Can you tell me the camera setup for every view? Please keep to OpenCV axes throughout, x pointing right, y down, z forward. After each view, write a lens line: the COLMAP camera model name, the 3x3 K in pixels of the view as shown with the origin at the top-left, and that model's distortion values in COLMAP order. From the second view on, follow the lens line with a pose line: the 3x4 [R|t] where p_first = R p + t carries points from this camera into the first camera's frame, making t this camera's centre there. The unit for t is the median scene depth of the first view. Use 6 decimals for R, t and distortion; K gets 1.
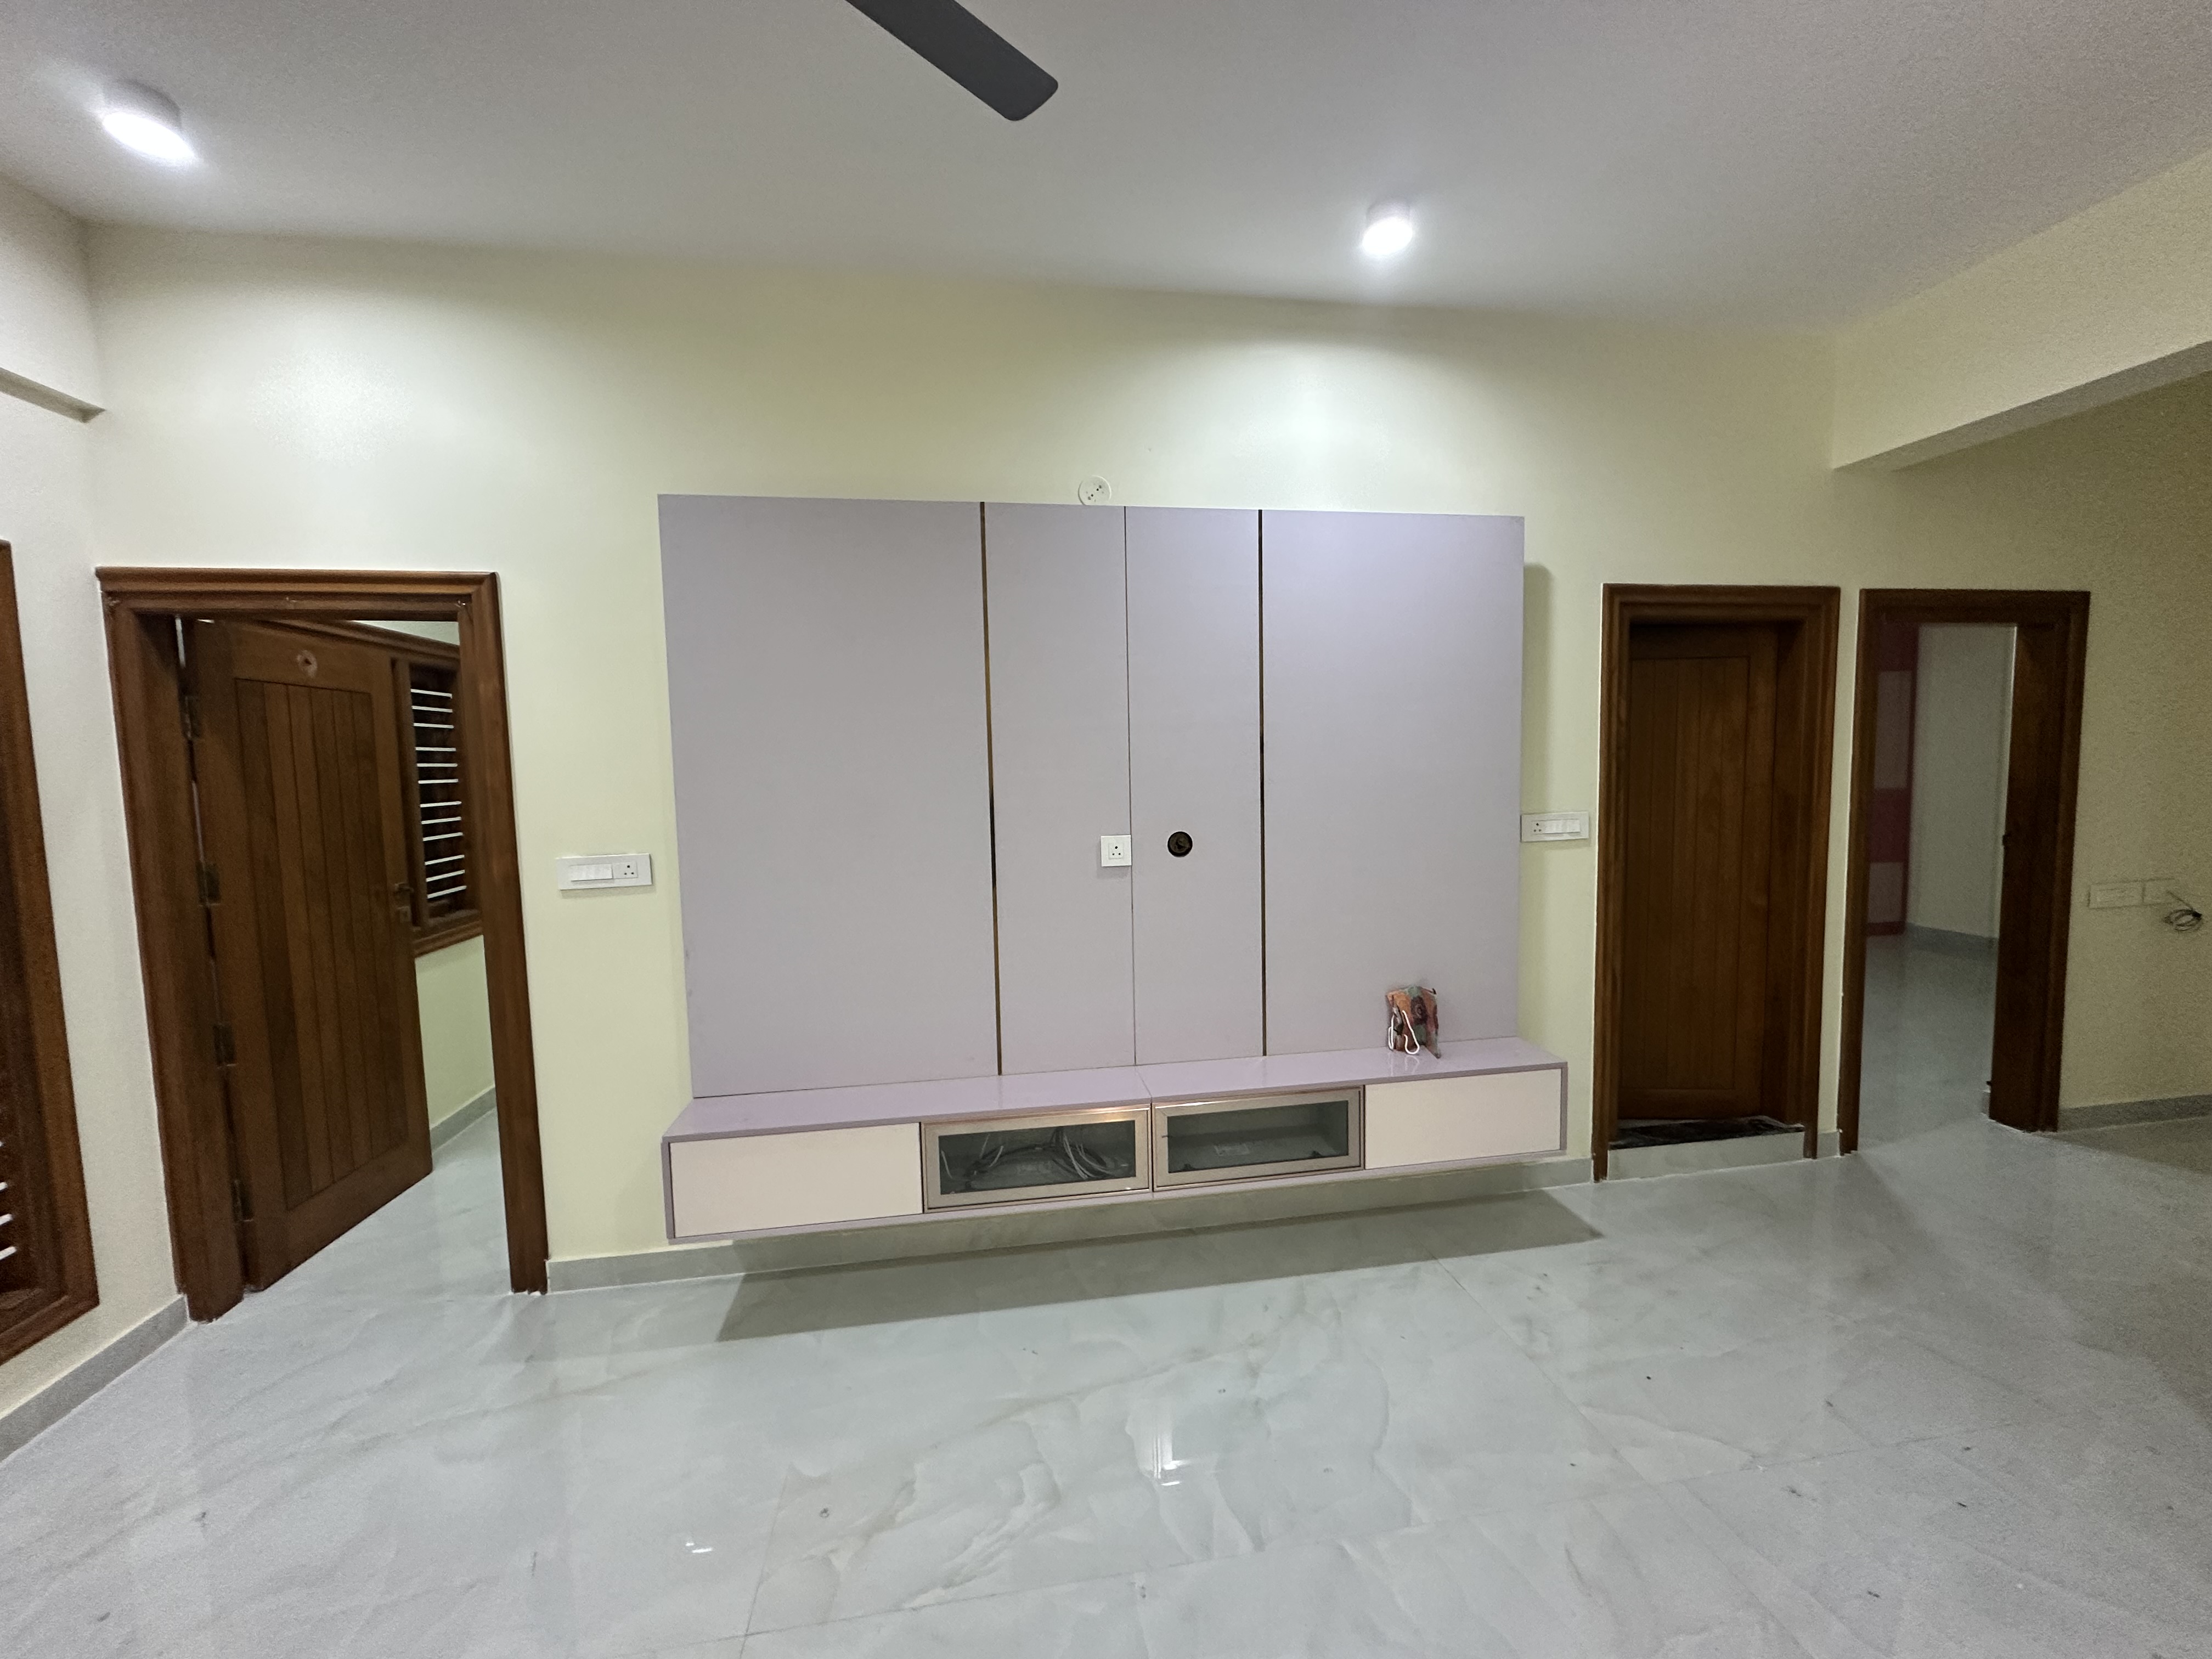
lens RADIAL K [[885.1, 0, 1106.0], [0, 885.1, 829.5], [0, 0, 1]] dist [0.000306, 0.000149]
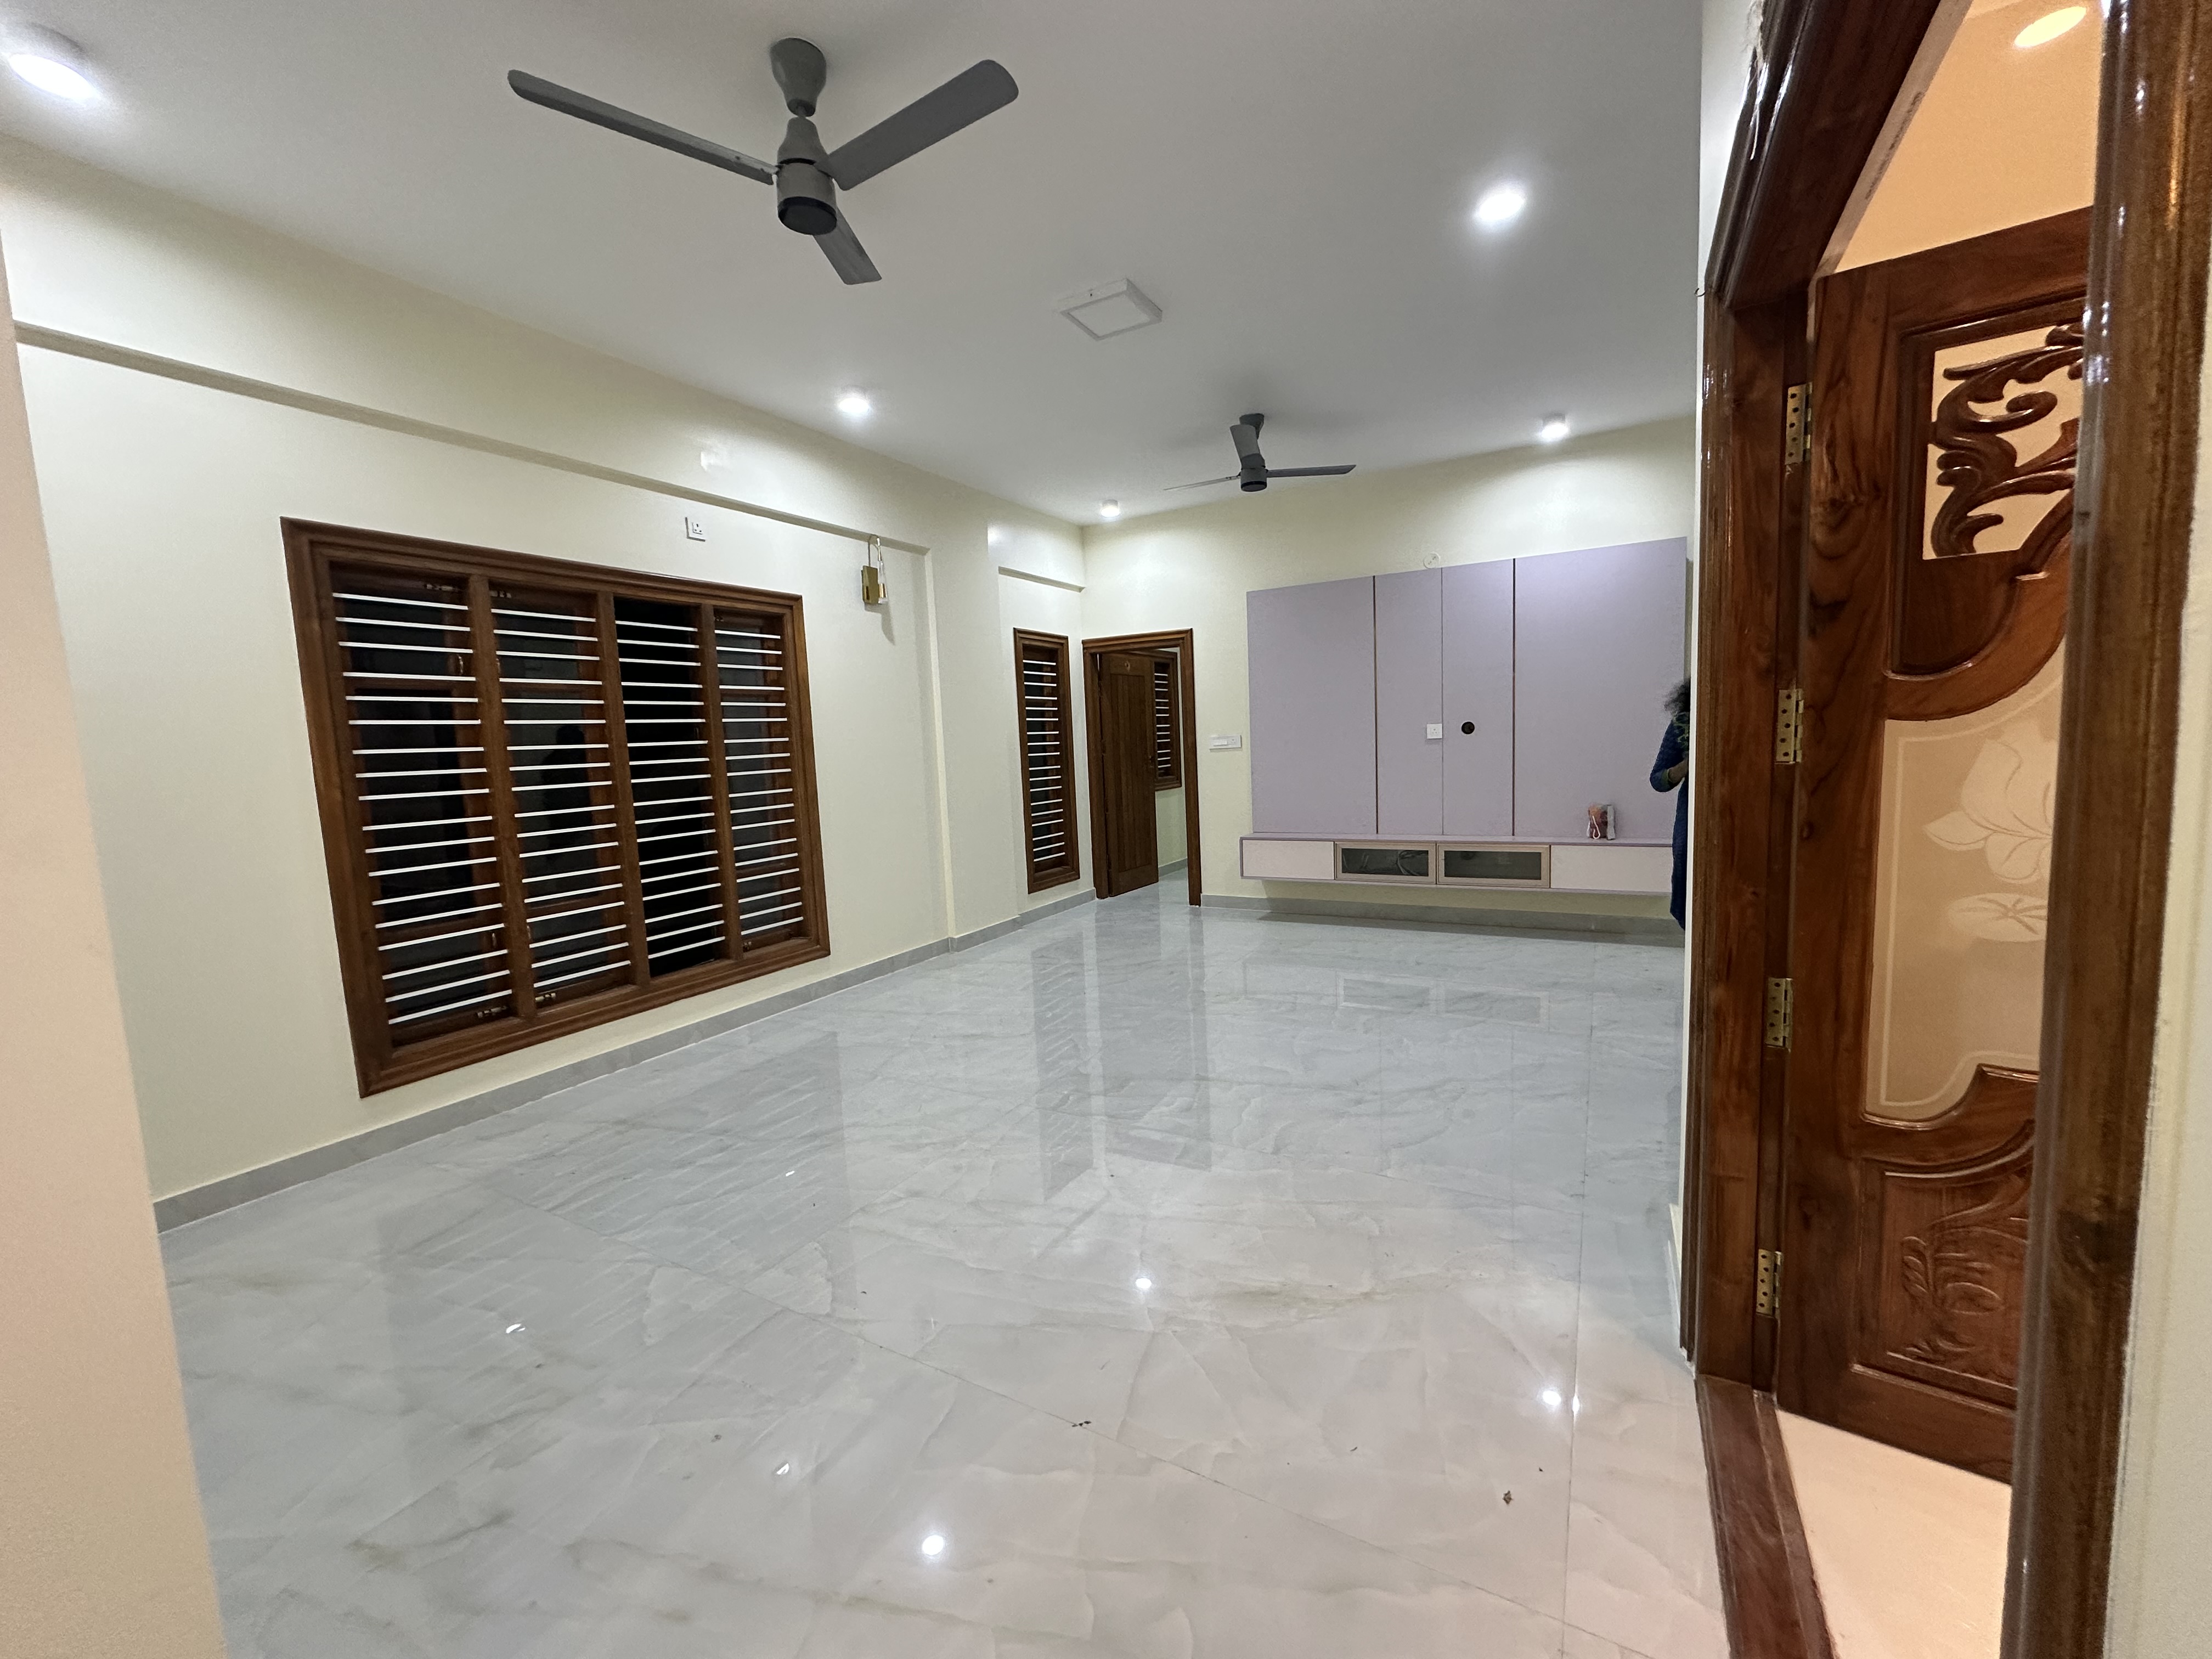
lens RADIAL K [[885.1, 0, 1106.0], [0, 885.1, 829.5], [0, 0, 1]] dist [0.000306, 0.000149]
pose [[0.784236, 0.050740, -0.618384, 0.754811], [-0.019439, 0.998171, 0.057250, 0.161026], [0.620158, -0.032877, 0.783788, -1.218616]]
